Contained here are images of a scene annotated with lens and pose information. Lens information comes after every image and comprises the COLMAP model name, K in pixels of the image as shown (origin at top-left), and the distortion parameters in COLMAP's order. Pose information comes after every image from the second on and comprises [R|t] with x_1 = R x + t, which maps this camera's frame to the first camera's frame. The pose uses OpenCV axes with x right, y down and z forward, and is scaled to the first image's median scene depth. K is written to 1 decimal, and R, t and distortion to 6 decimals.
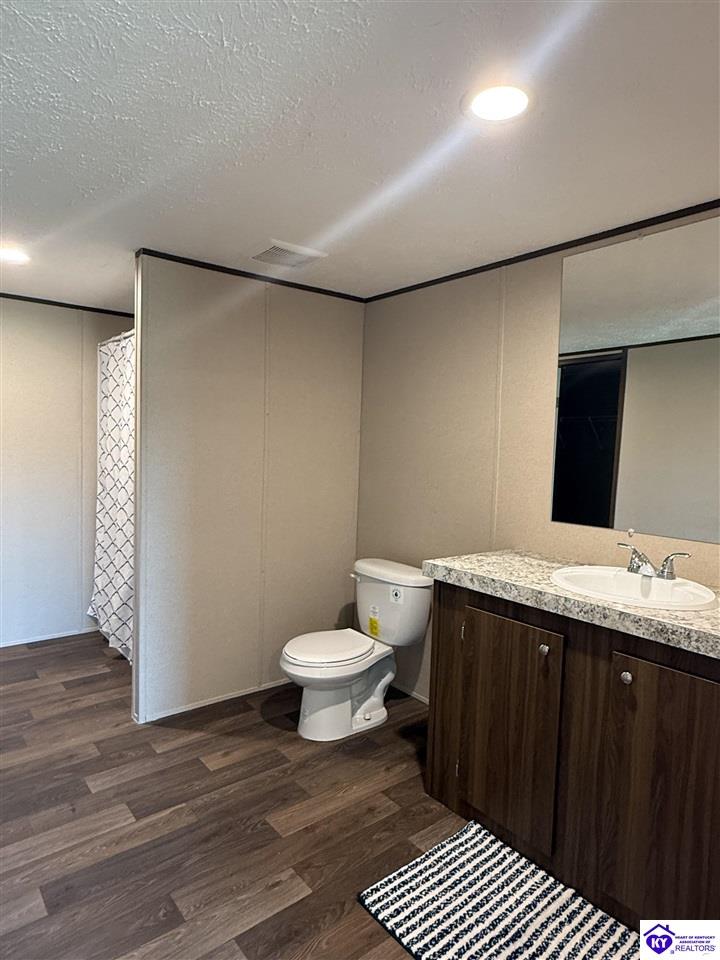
lens RADIAL K [[572.5, 0, 360.0], [0, 572.5, 480.0], [0, 0, 1]] dist [0.000415, 0.001812]
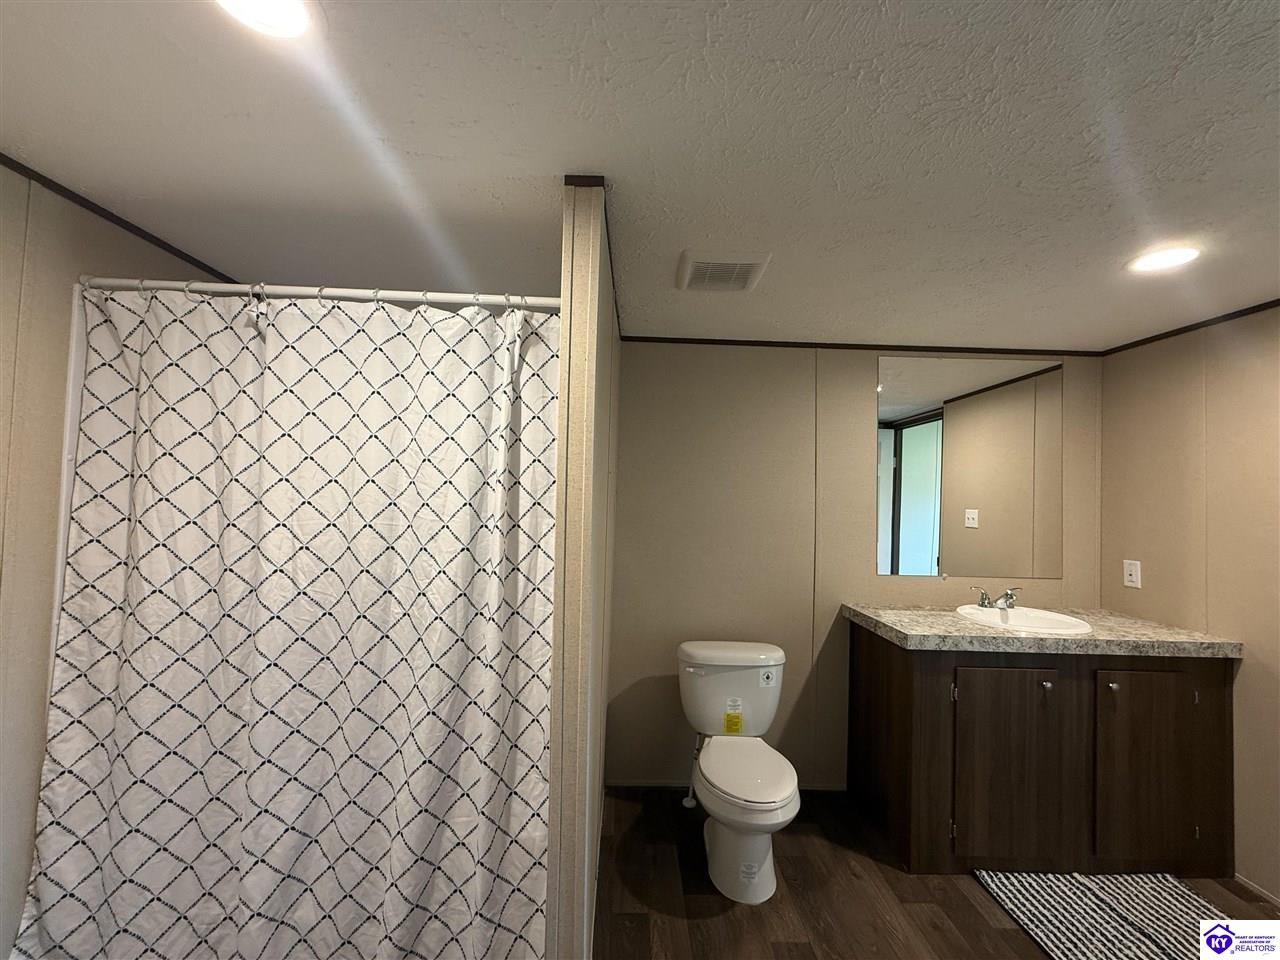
lens RADIAL K [[513.2, 0, 631.7], [0, 513.2, 479.3], [0, 0, 1]] dist [0.000721, 0.000990]
pose [[0.615782, 0.006695, 0.787889, -0.979325], [0.041709, 0.998285, -0.041081, -0.122304], [-0.786812, 0.058160, 0.614446, 0.893758]]
